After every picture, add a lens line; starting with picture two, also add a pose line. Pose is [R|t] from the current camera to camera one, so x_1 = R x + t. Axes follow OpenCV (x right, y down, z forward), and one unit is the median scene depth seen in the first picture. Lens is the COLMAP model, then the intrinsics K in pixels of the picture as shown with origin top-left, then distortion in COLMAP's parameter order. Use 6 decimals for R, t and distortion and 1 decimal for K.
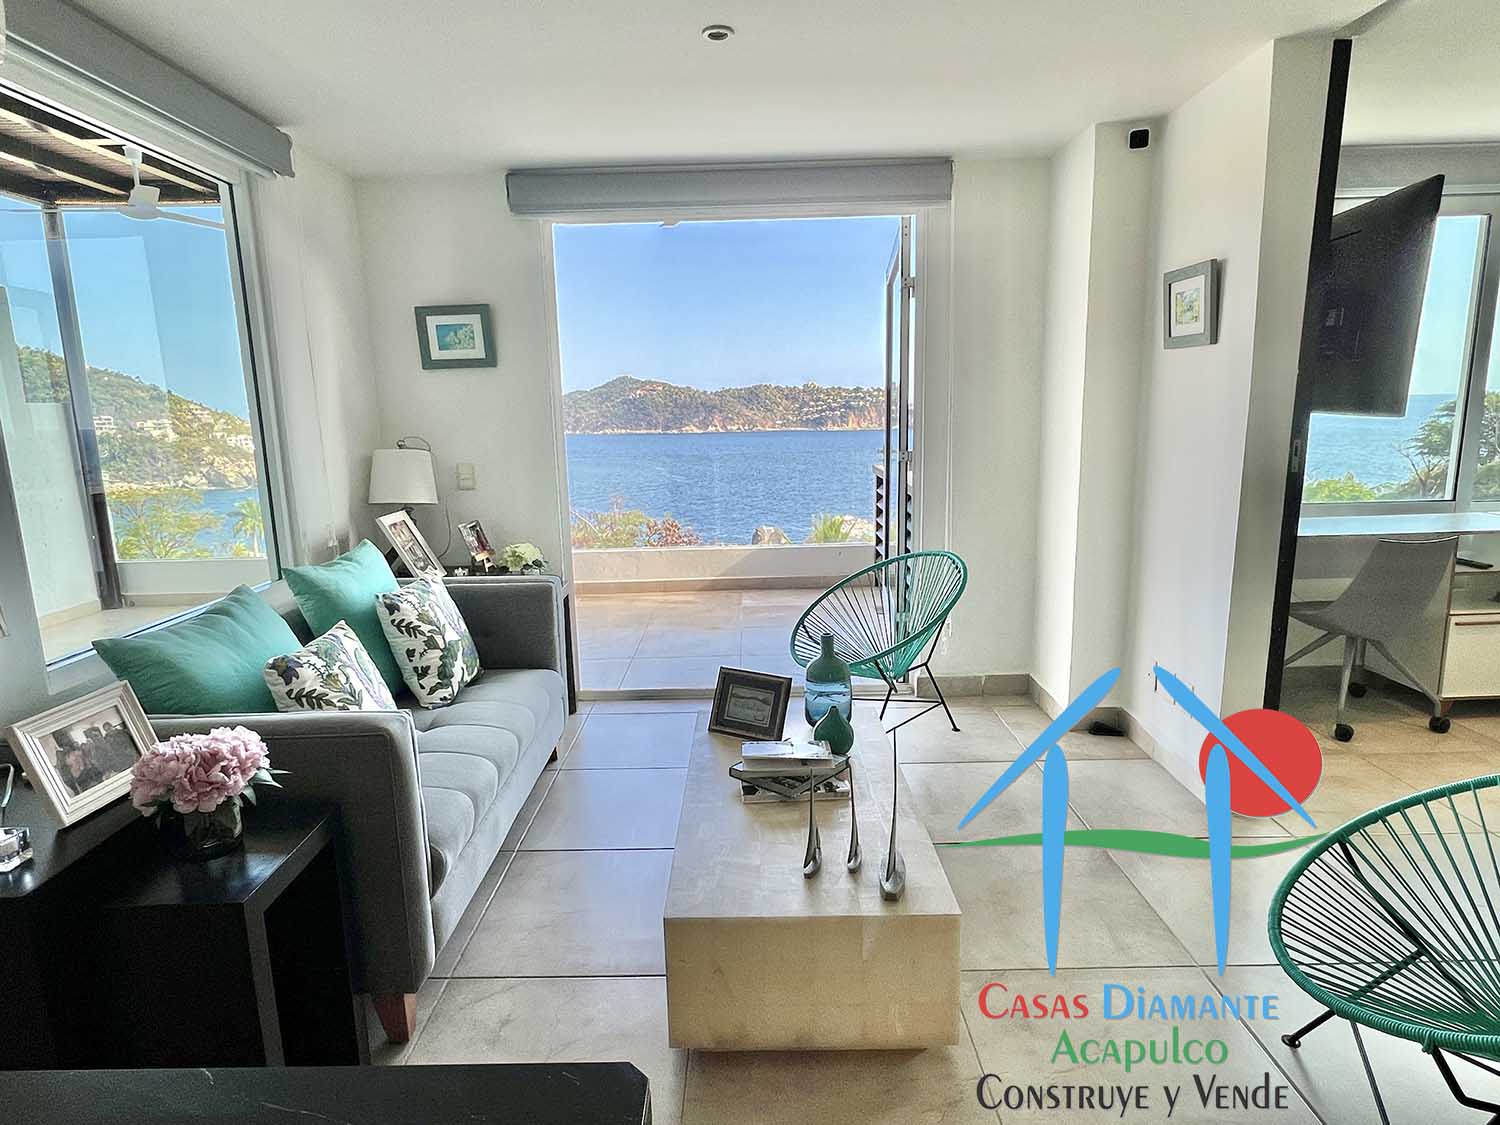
lens RADIAL K [[851.3, 0, 734.7], [0, 851.3, 565.0], [0, 0, 1]] dist [-0.000961, 0.001606]
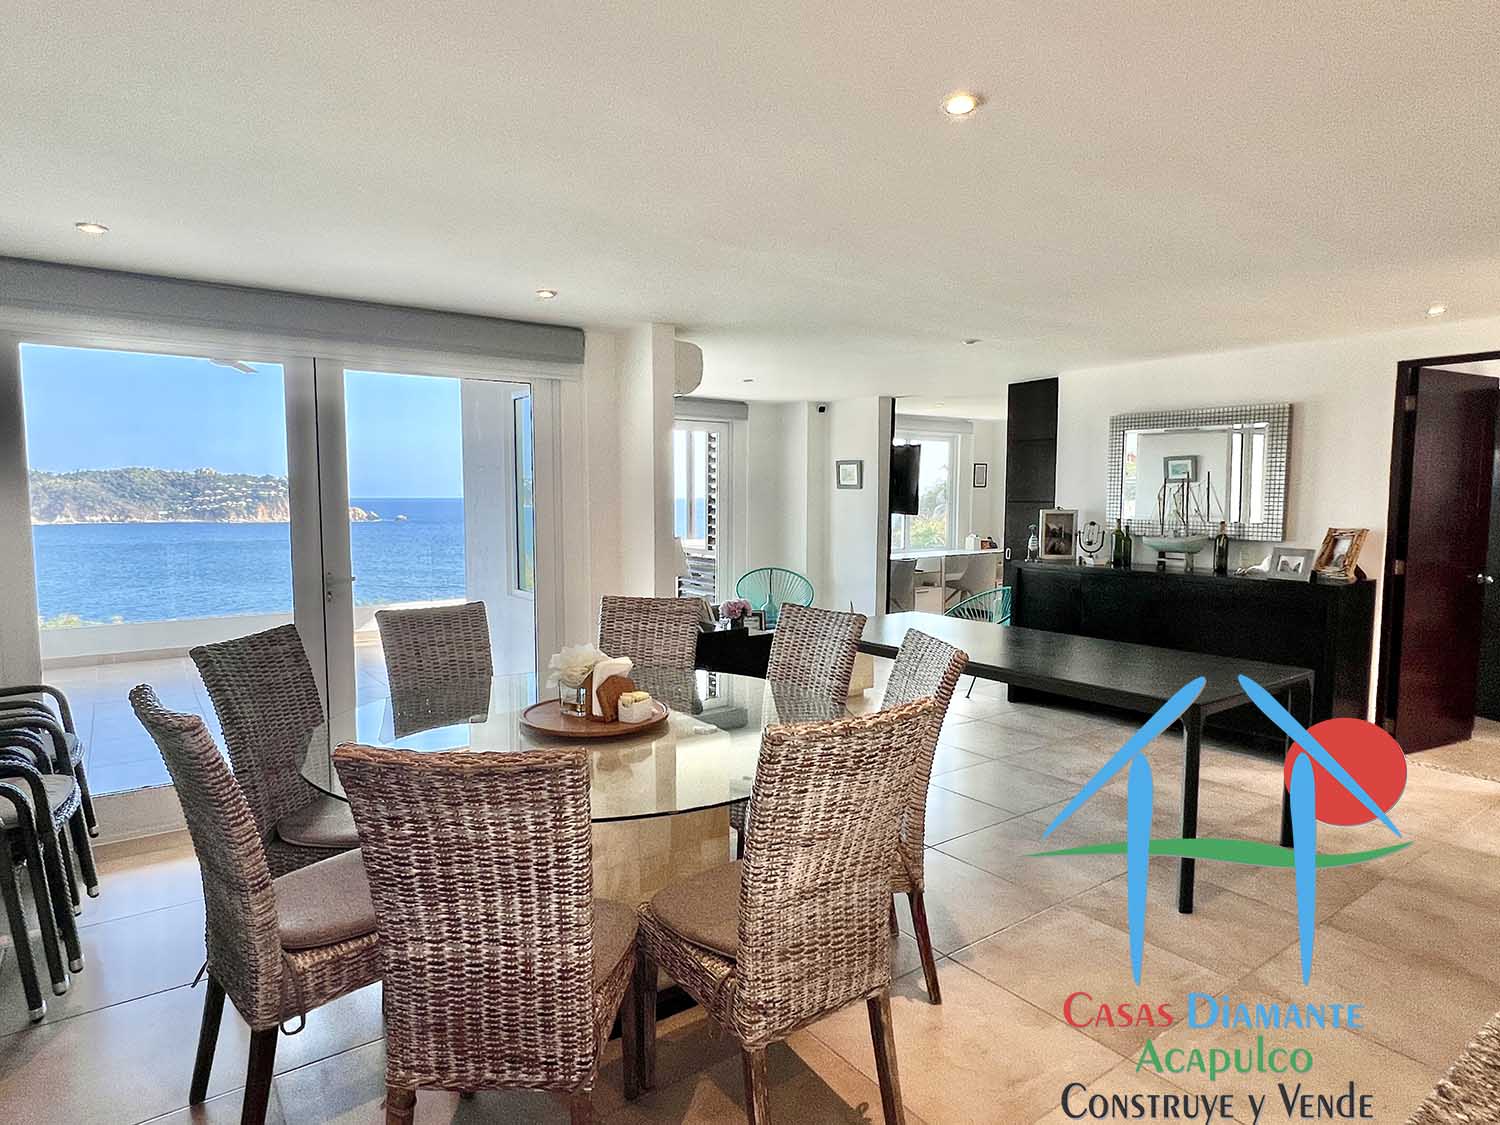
lens RADIAL K [[851.3, 0, 742.0], [0, 851.3, 563.0], [0, 0, 1]] dist [-0.000961, 0.001606]
pose [[0.795569, -0.024900, 0.605351, -1.151677], [0.091256, 0.992681, -0.079098, 0.134719], [-0.598951, 0.118169, 0.792018, -0.763145]]
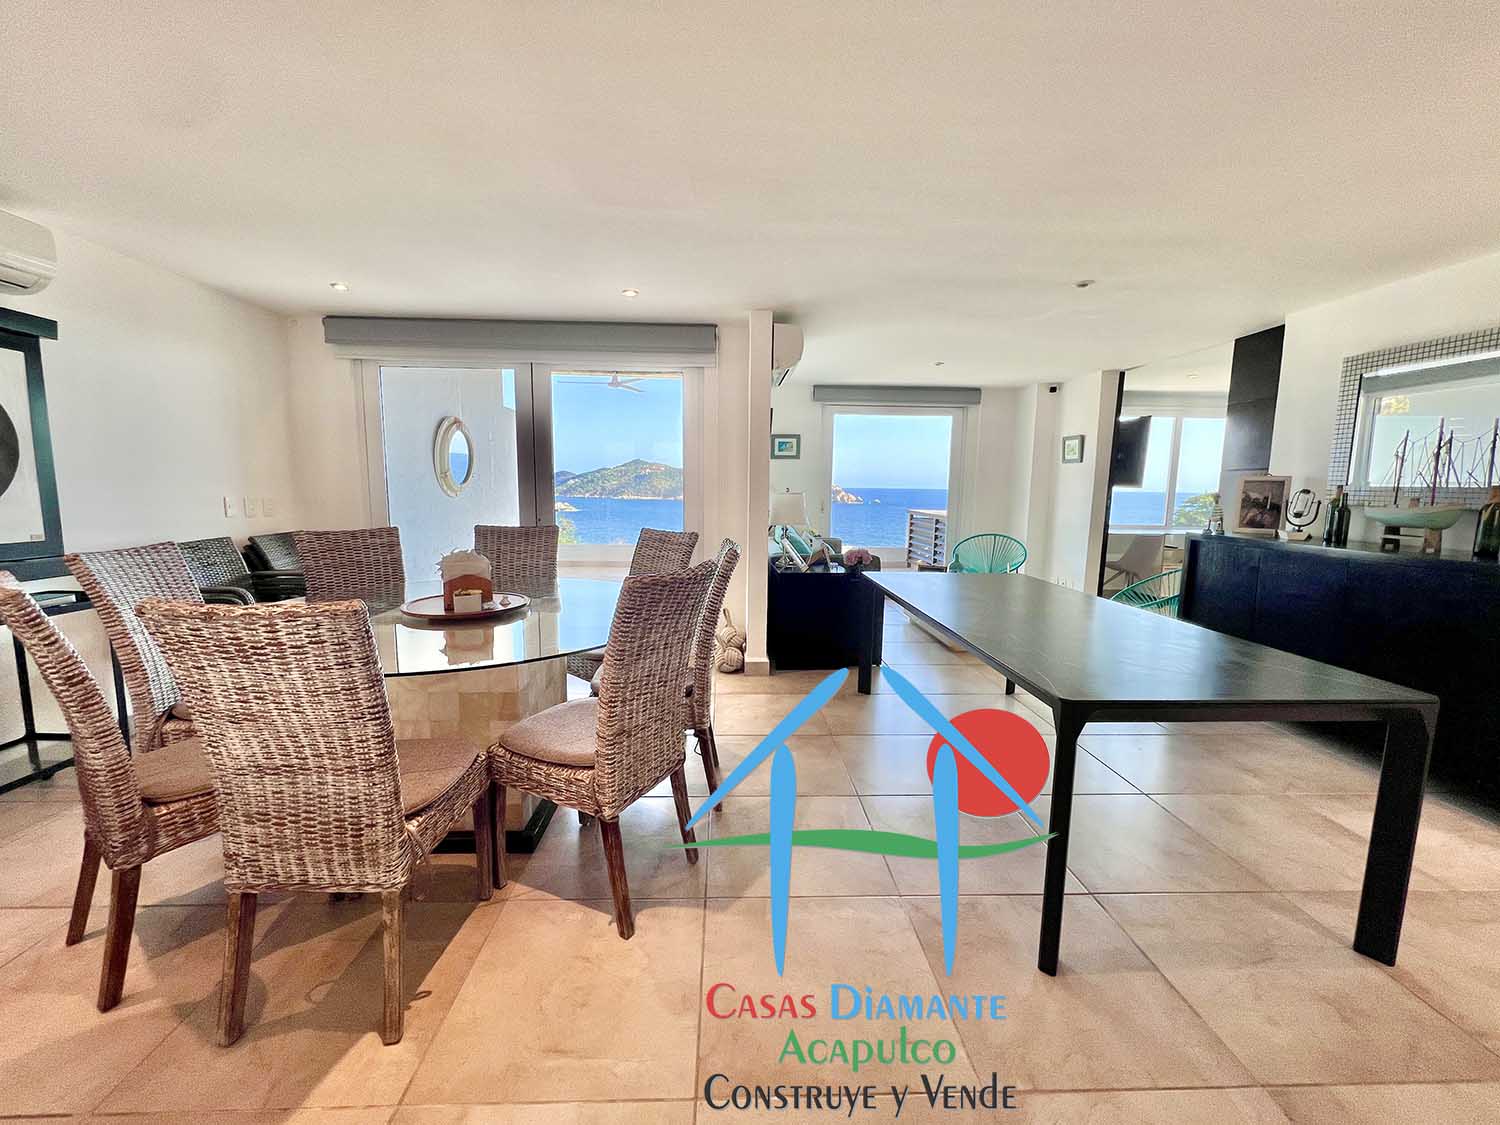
lens RADIAL K [[602.1, 0, 751.8], [0, 602.1, 555.6], [0, 0, 1]] dist [-0.000503, 0.001192]
pose [[0.997423, 0.028181, 0.065986, -0.558511], [-0.023818, 0.997536, -0.065994, 0.179873], [-0.067683, 0.064252, 0.995636, -0.775985]]
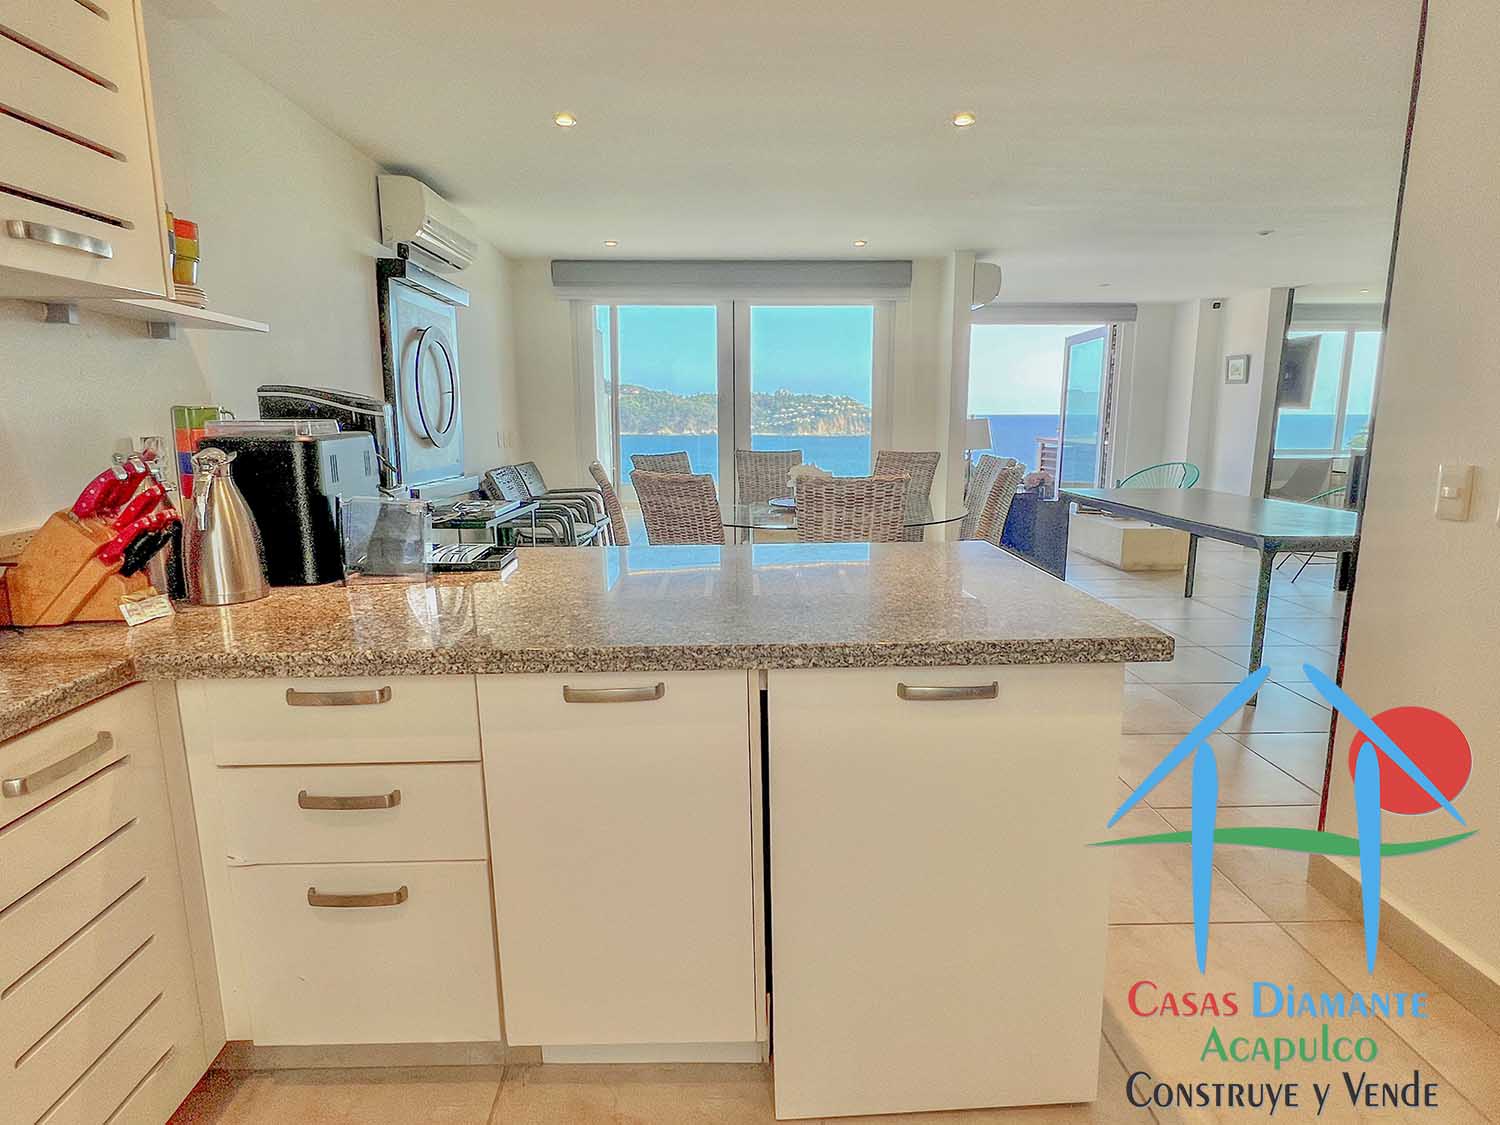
lens RADIAL K [[851.3, 0, 738.3], [0, 851.3, 557.6], [0, 0, 1]] dist [-0.000961, 0.001606]
pose [[0.998900, 0.017264, 0.043604, -0.978244], [-0.016661, 0.999761, -0.014160, 0.306346], [-0.043838, 0.013418, 0.998949, -1.378383]]
